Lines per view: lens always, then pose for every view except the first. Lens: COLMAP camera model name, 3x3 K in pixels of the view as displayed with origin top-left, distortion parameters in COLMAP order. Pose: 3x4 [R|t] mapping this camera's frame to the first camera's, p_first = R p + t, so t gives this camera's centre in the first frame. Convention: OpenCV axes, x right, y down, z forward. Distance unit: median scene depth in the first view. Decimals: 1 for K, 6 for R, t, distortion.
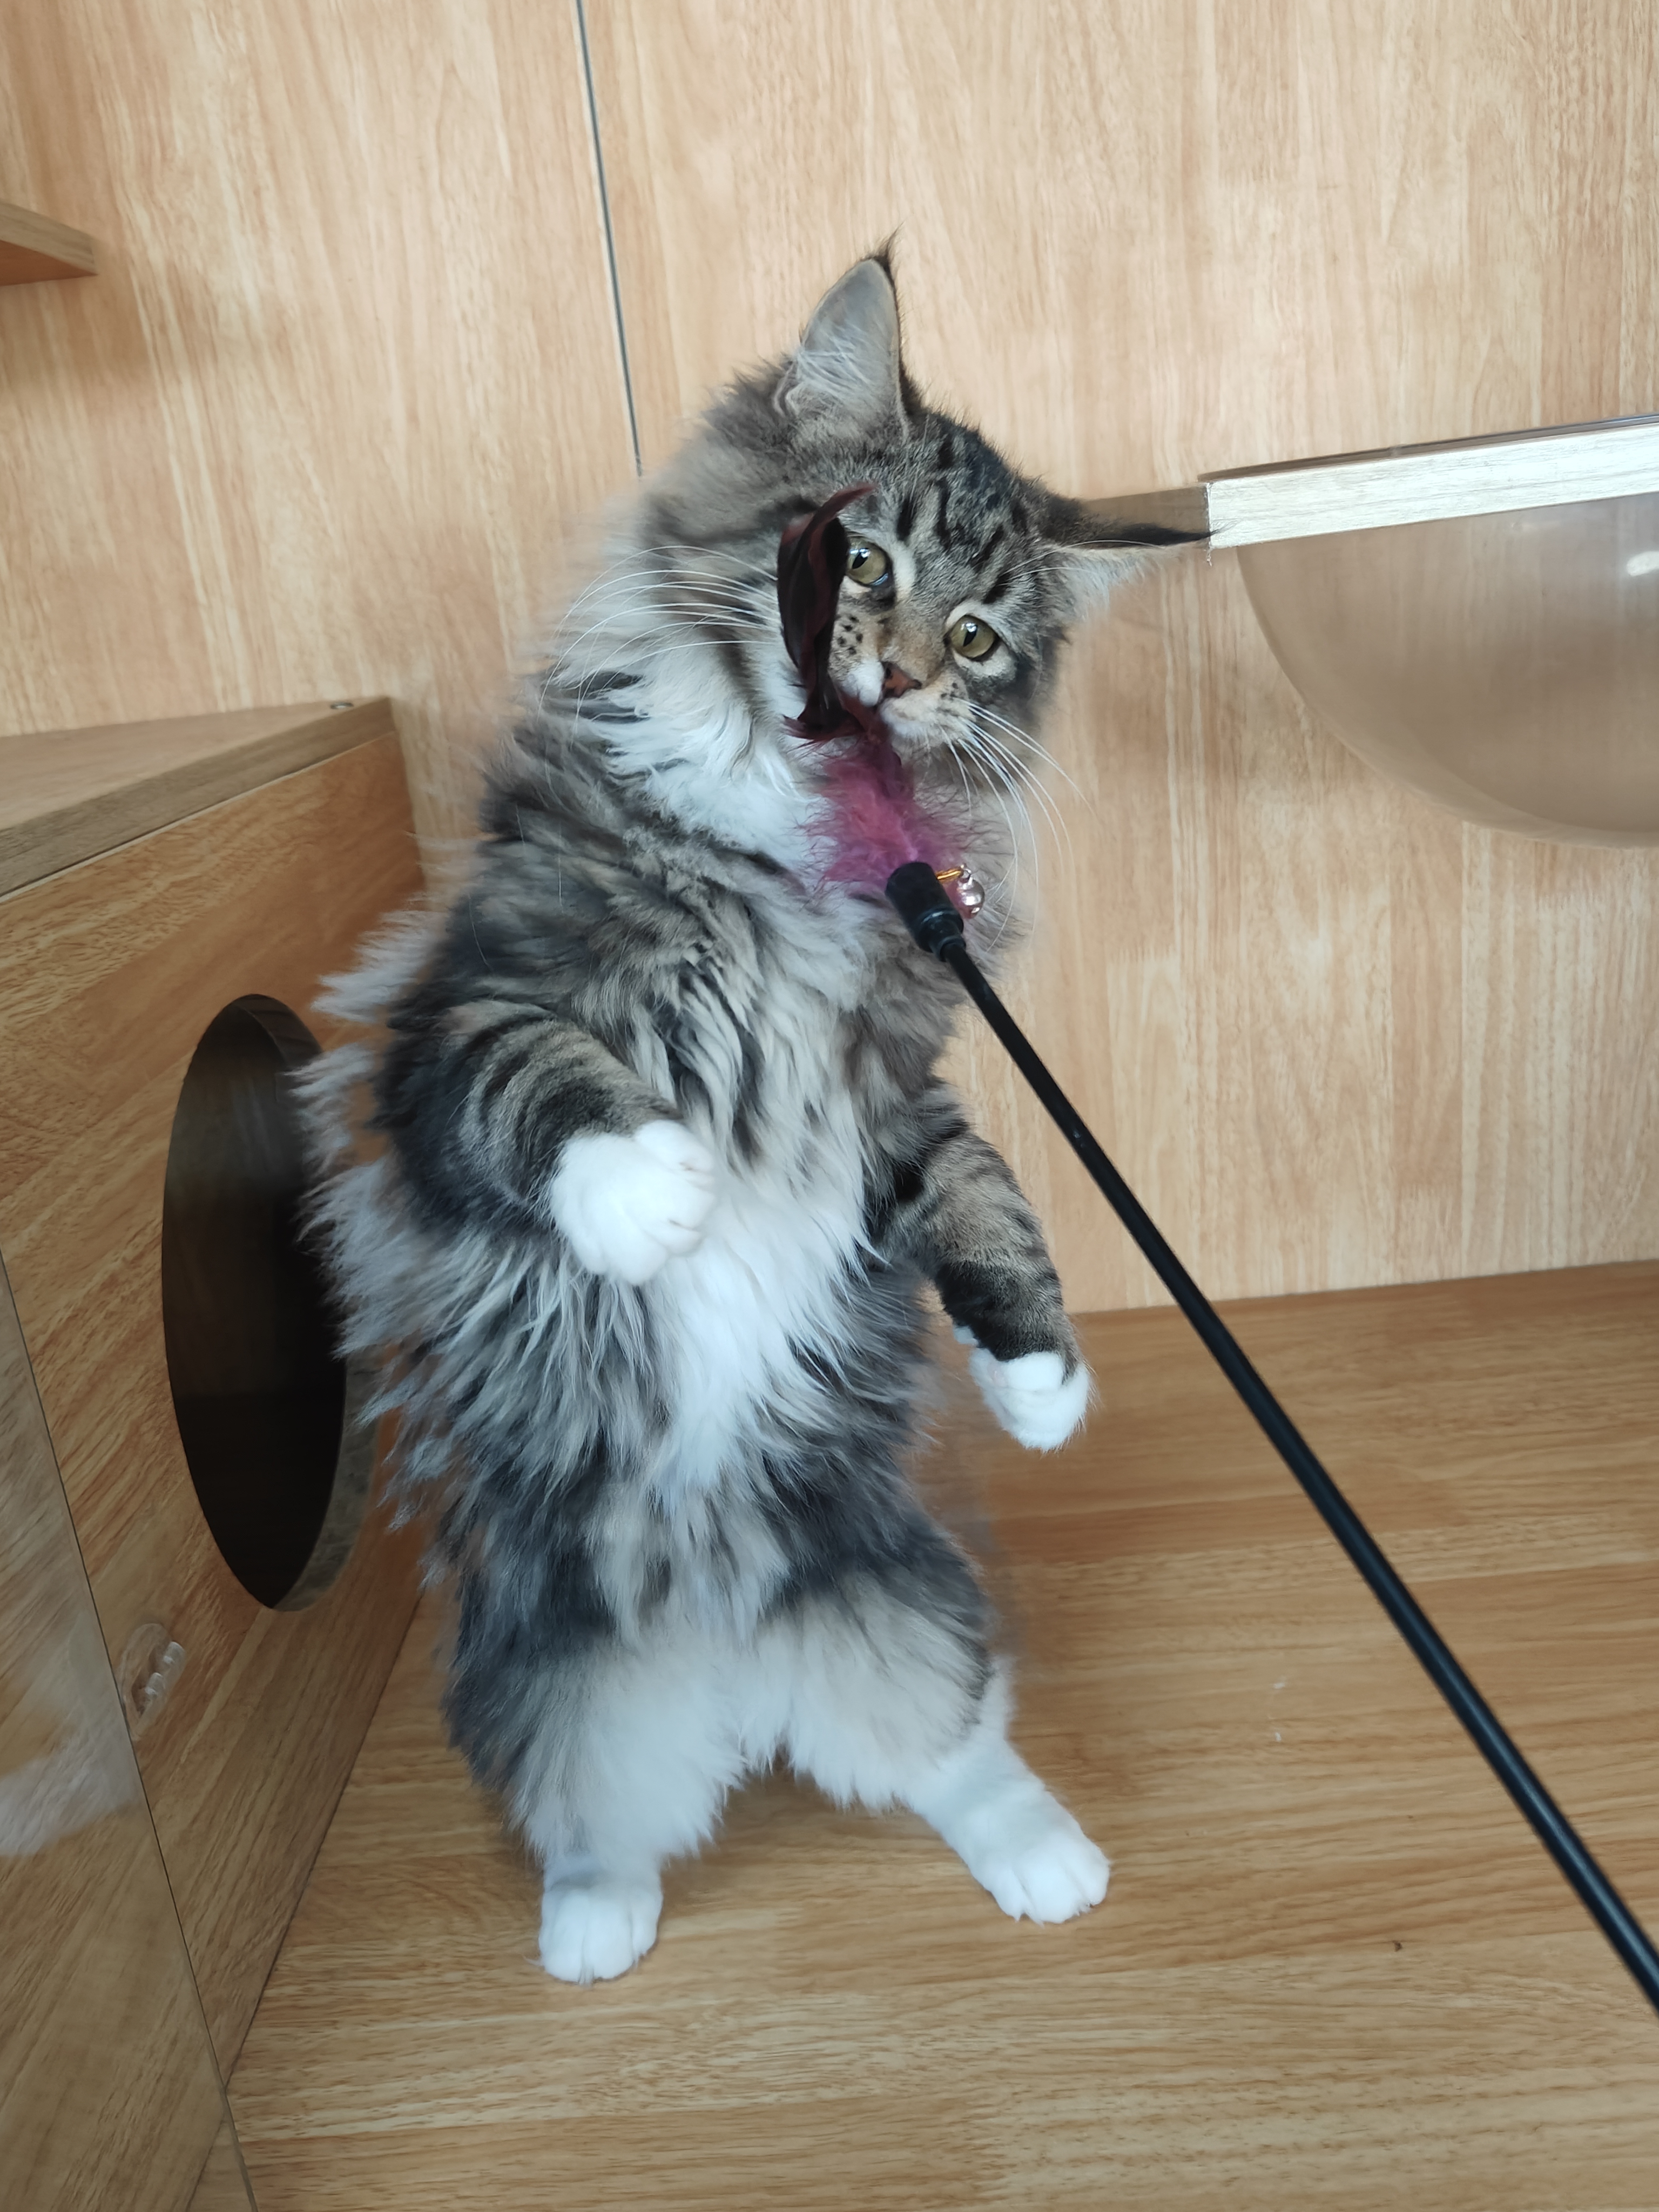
lens RADIAL K [[1537.3, 0, 829.9], [0, 1537.3, 1057.4], [0, 0, 1]] dist [-0.006828, 0.004060]
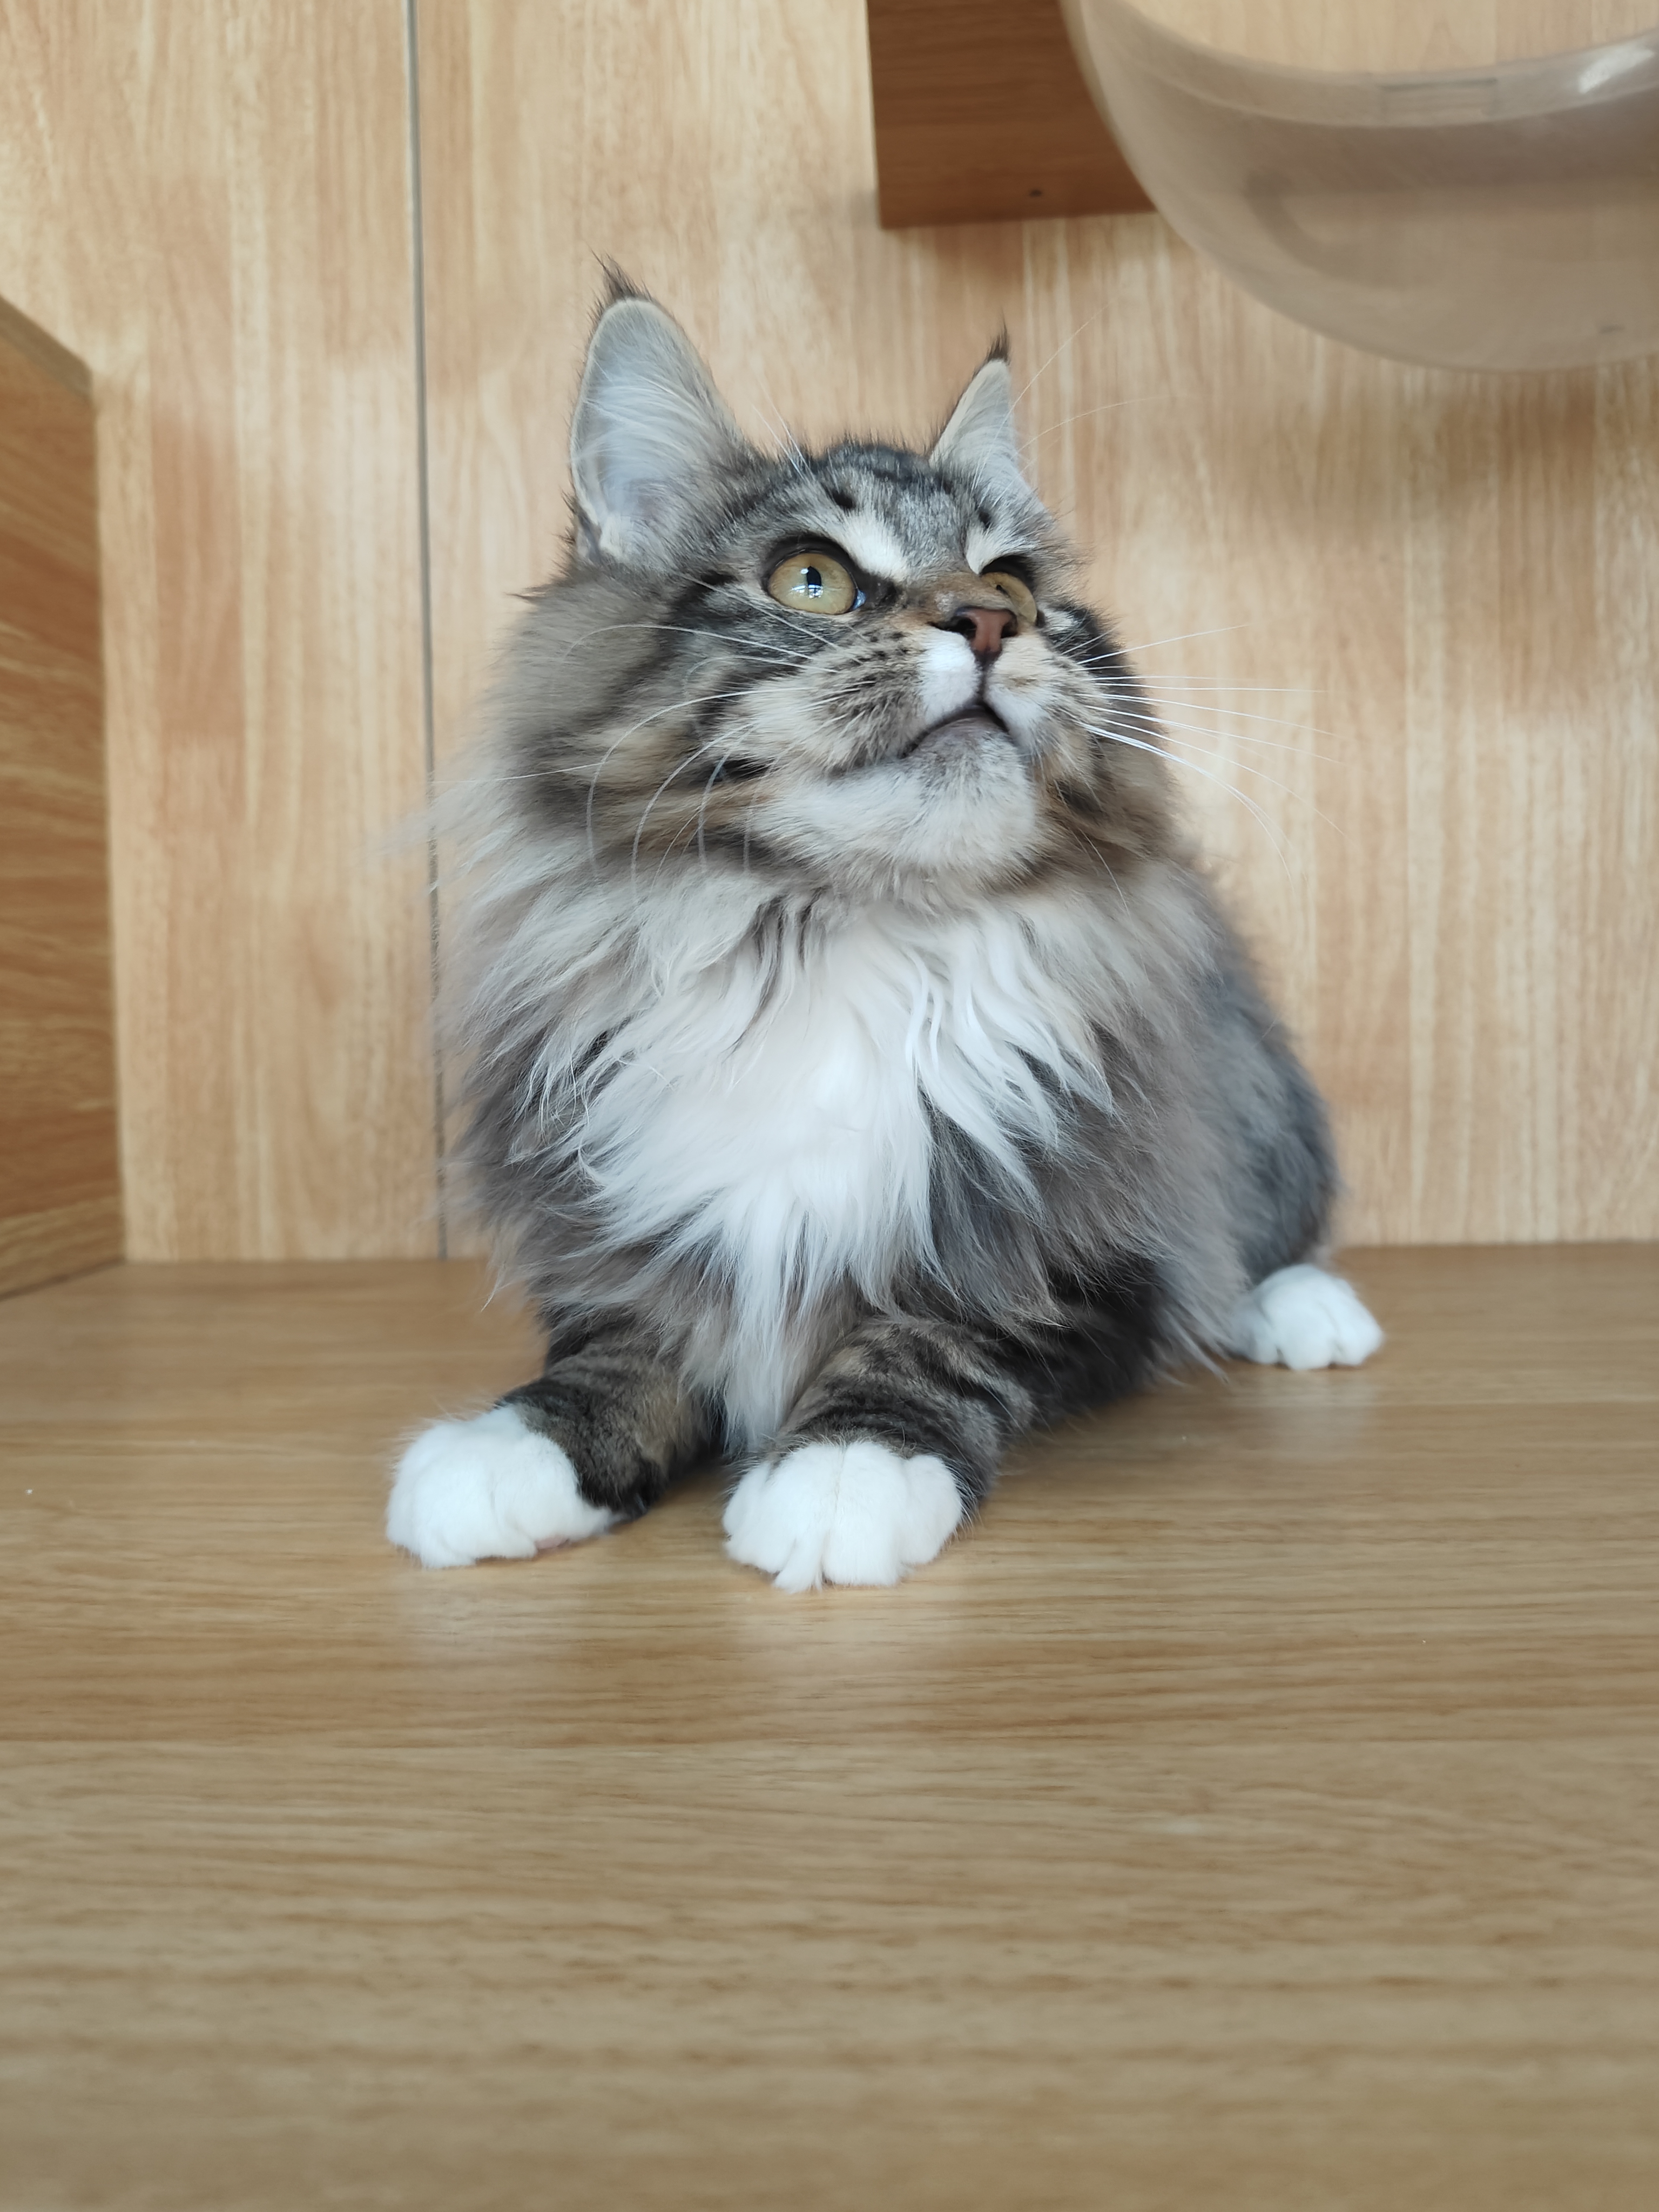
lens RADIAL K [[1558.6, 0, 789.2], [0, 1558.6, 1001.2], [0, 0, 1]] dist [-0.004717, 0.001844]
pose [[0.995303, 0.086668, -0.043143, 0.150826], [-0.094343, 0.968298, -0.231299, 0.249159], [0.021729, 0.234283, 0.971926, 0.270415]]
